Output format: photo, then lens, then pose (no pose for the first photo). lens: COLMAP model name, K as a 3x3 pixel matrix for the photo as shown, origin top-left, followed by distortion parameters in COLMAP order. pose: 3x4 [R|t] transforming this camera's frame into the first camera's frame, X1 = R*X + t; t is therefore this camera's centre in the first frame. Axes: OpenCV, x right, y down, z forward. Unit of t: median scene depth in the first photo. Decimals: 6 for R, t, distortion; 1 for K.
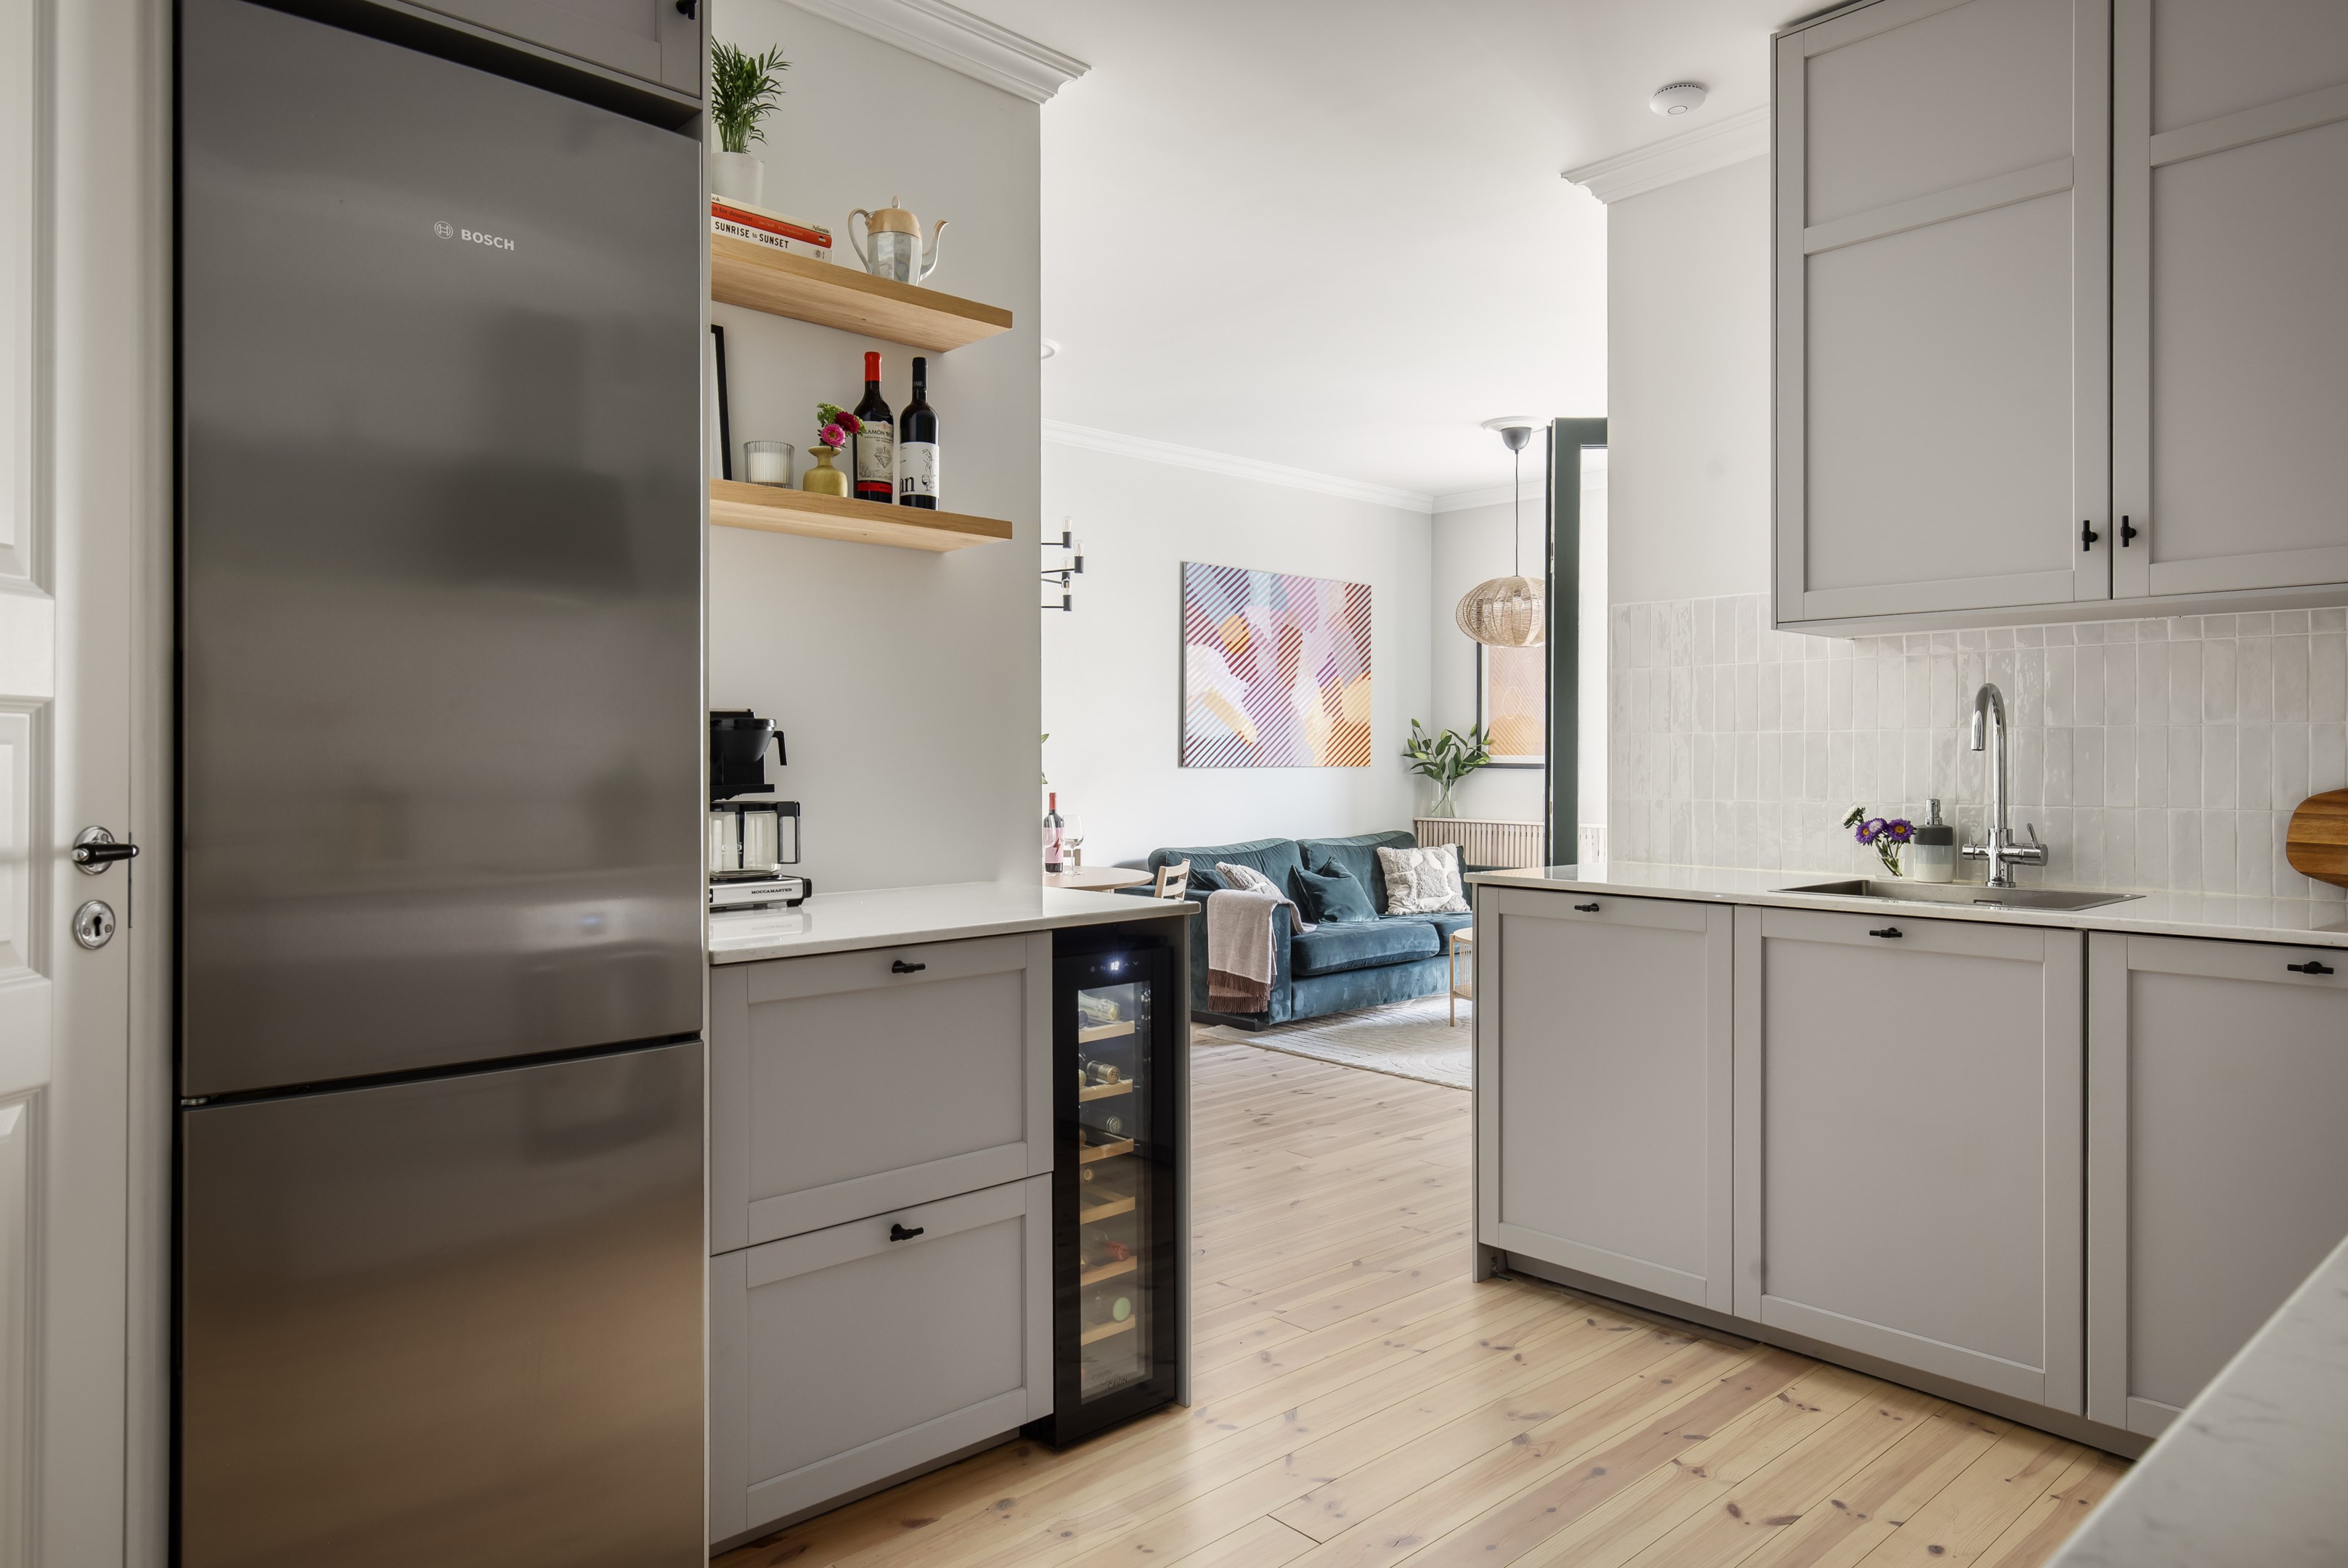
lens RADIAL K [[1445.0, 0, 1176.6], [0, 1445.0, 781.4], [0, 0, 1]] dist [-0.003576, 0.000387]
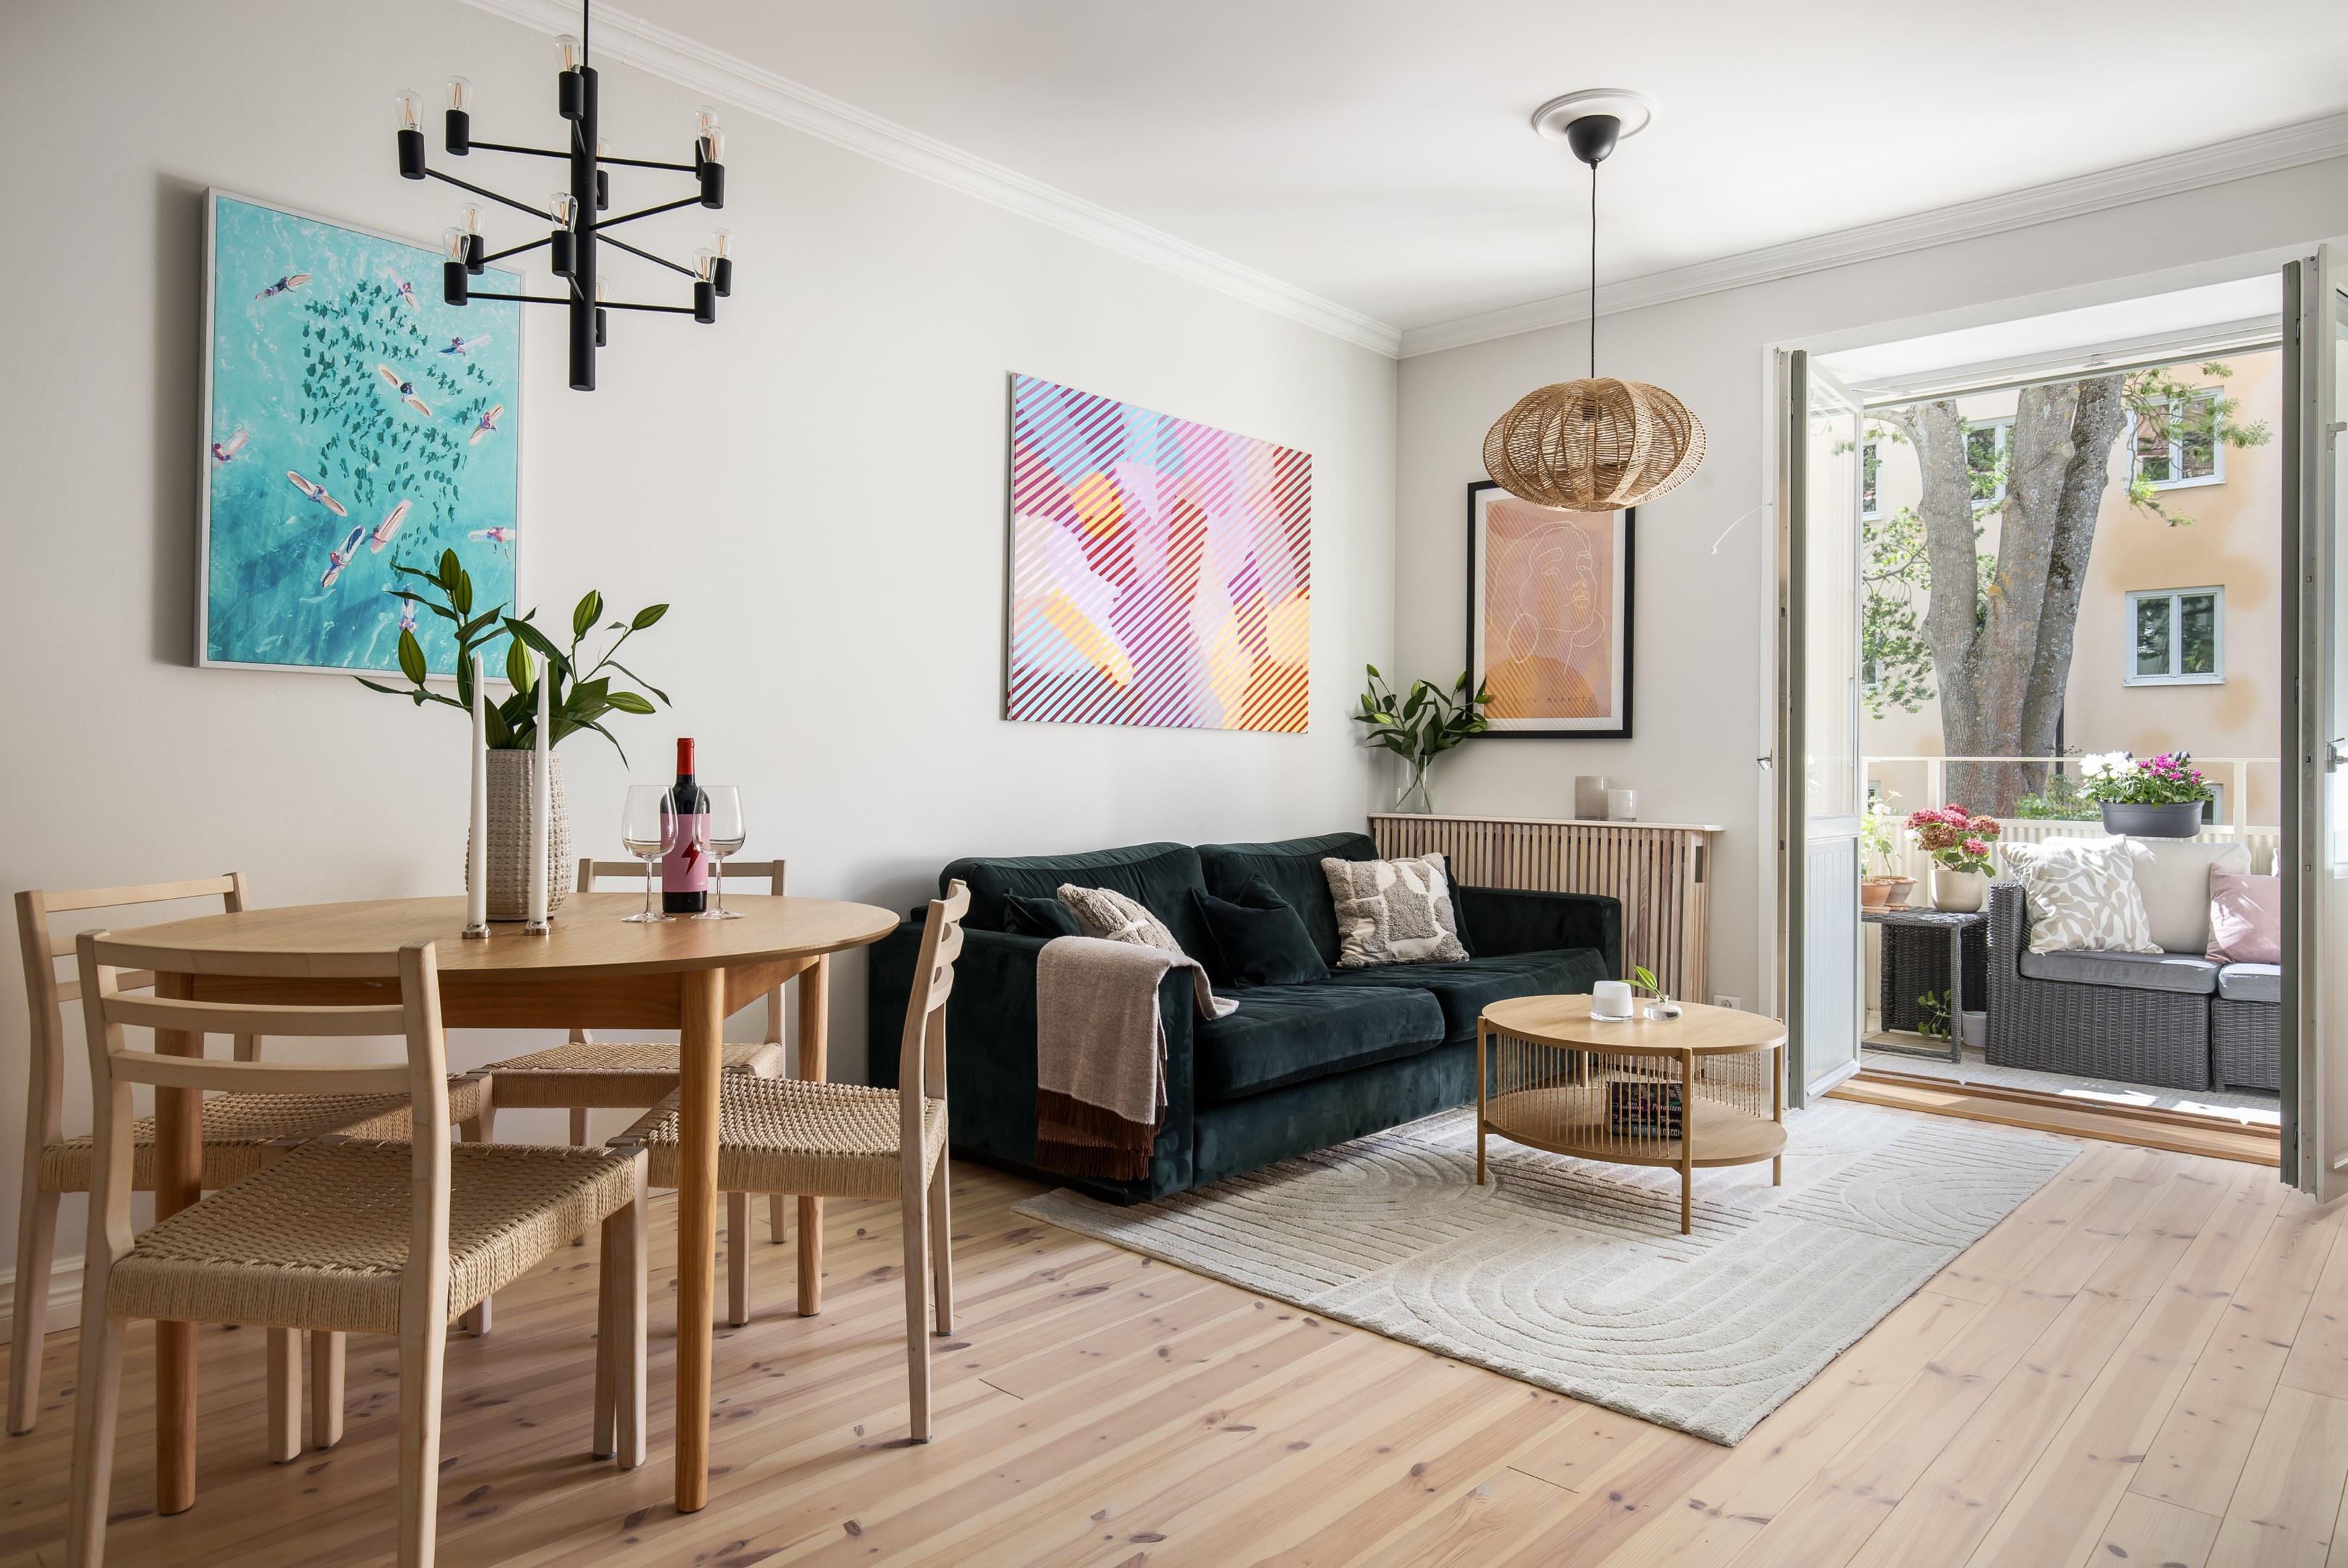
lens RADIAL K [[1445.0, 0, 1172.7], [0, 1445.0, 761.1], [0, 0, 1]] dist [-0.003576, 0.000387]
pose [[0.996728, 0.009384, 0.080285, 0.022646], [-0.007813, 0.999772, -0.019856, 0.016434], [-0.080453, 0.019164, 0.996574, 0.378143]]
